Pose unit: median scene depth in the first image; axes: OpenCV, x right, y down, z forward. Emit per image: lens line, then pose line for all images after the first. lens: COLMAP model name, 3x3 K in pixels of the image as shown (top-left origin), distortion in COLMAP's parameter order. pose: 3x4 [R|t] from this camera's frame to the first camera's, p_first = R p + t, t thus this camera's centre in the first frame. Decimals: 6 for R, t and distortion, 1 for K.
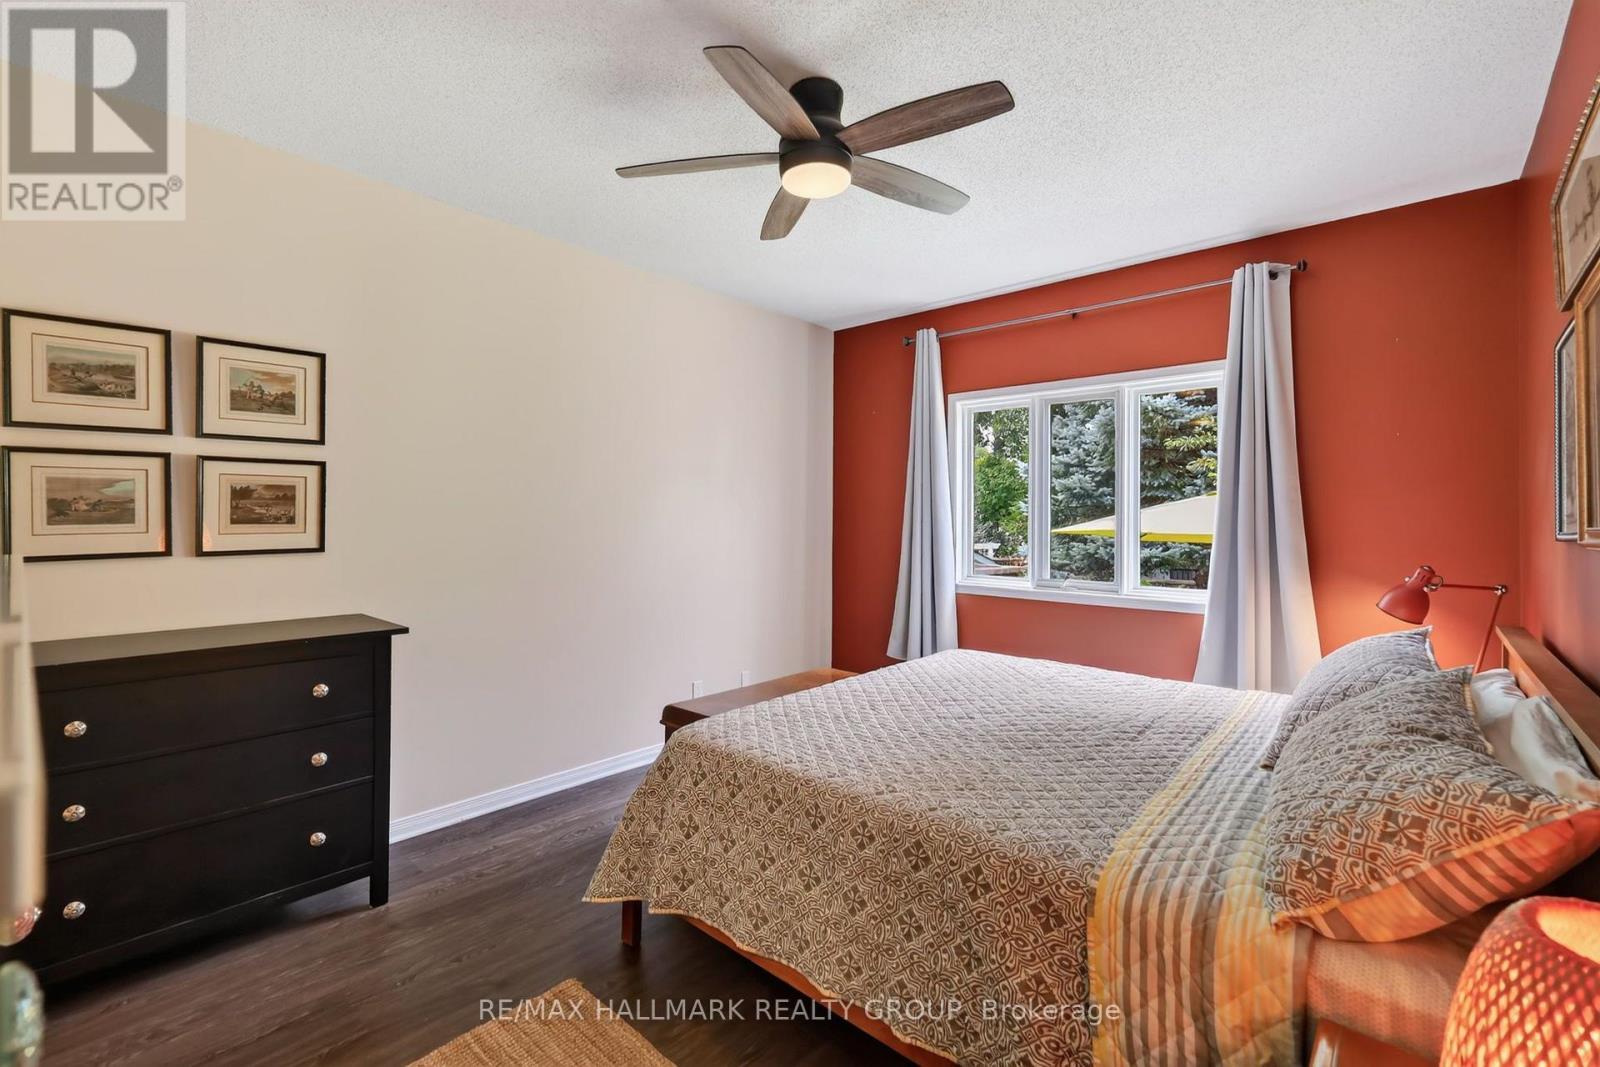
lens RADIAL K [[696.6, 0, 790.9], [0, 696.6, 518.0], [0, 0, 1]] dist [0.000532, 0.000104]
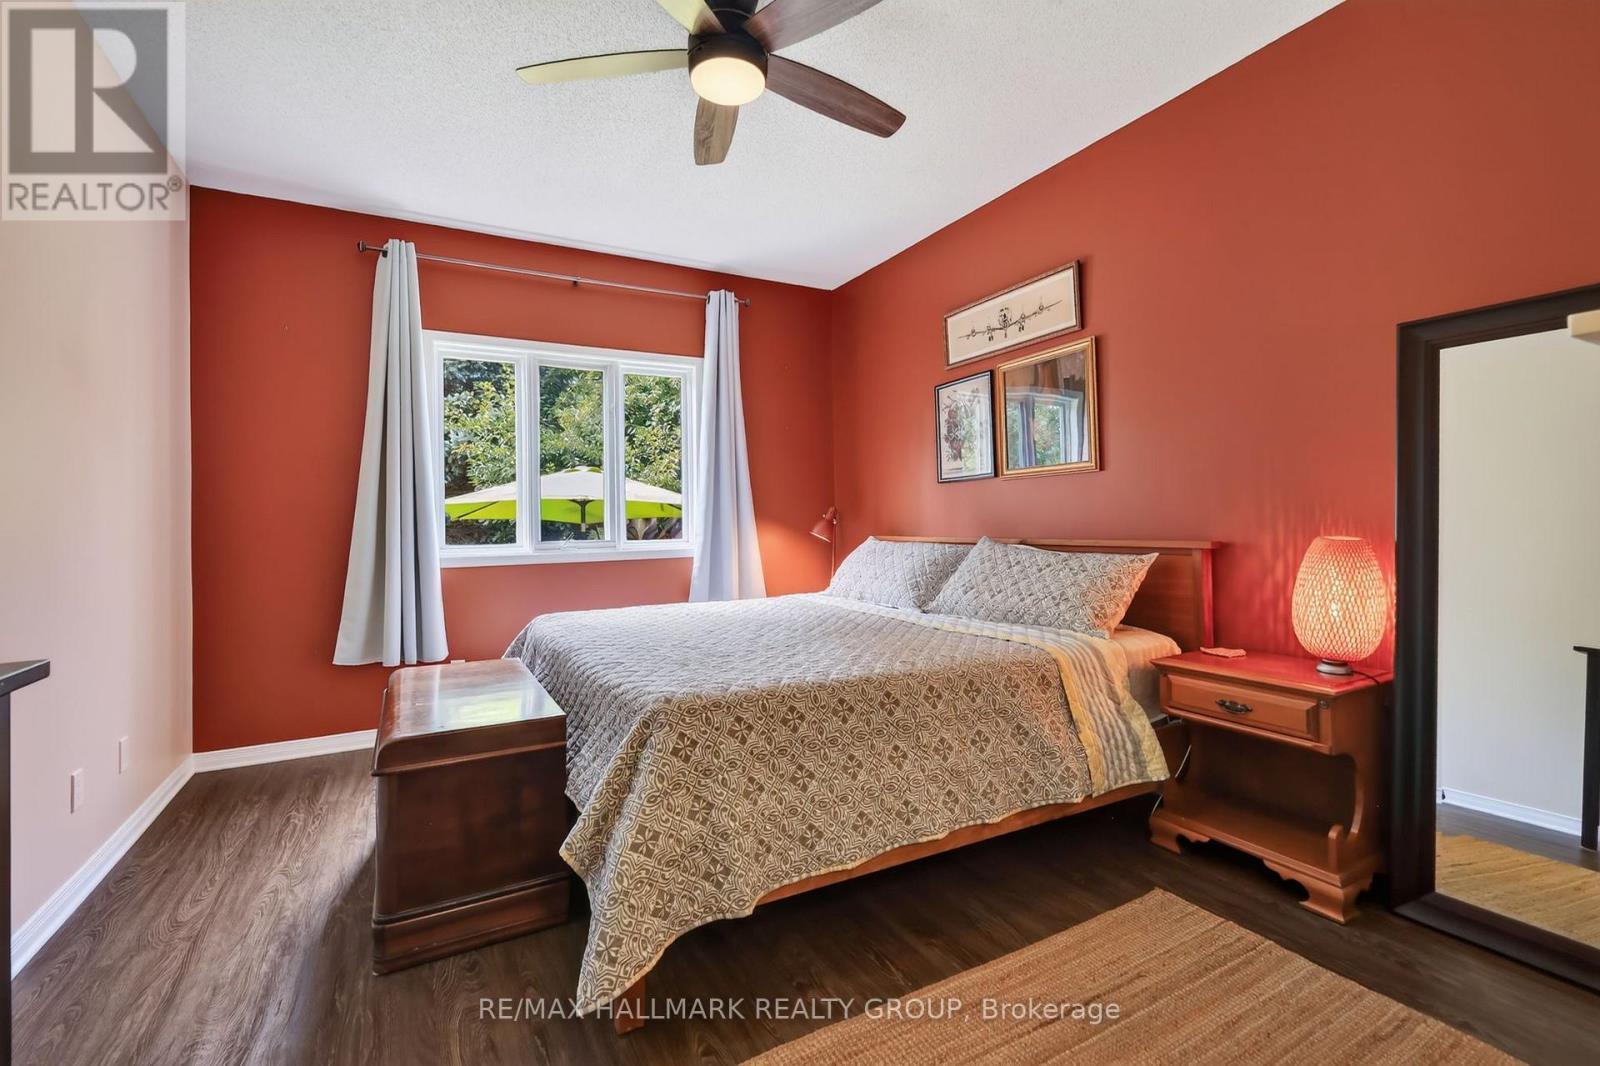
lens RADIAL K [[696.6, 0, 790.9], [0, 696.6, 517.5], [0, 0, 1]] dist [0.000532, 0.000104]
pose [[0.348450, -0.011196, 0.937261, -0.473295], [0.011539, 0.999904, 0.007654, 0.056103], [-0.937256, 0.008148, 0.348546, 0.344947]]
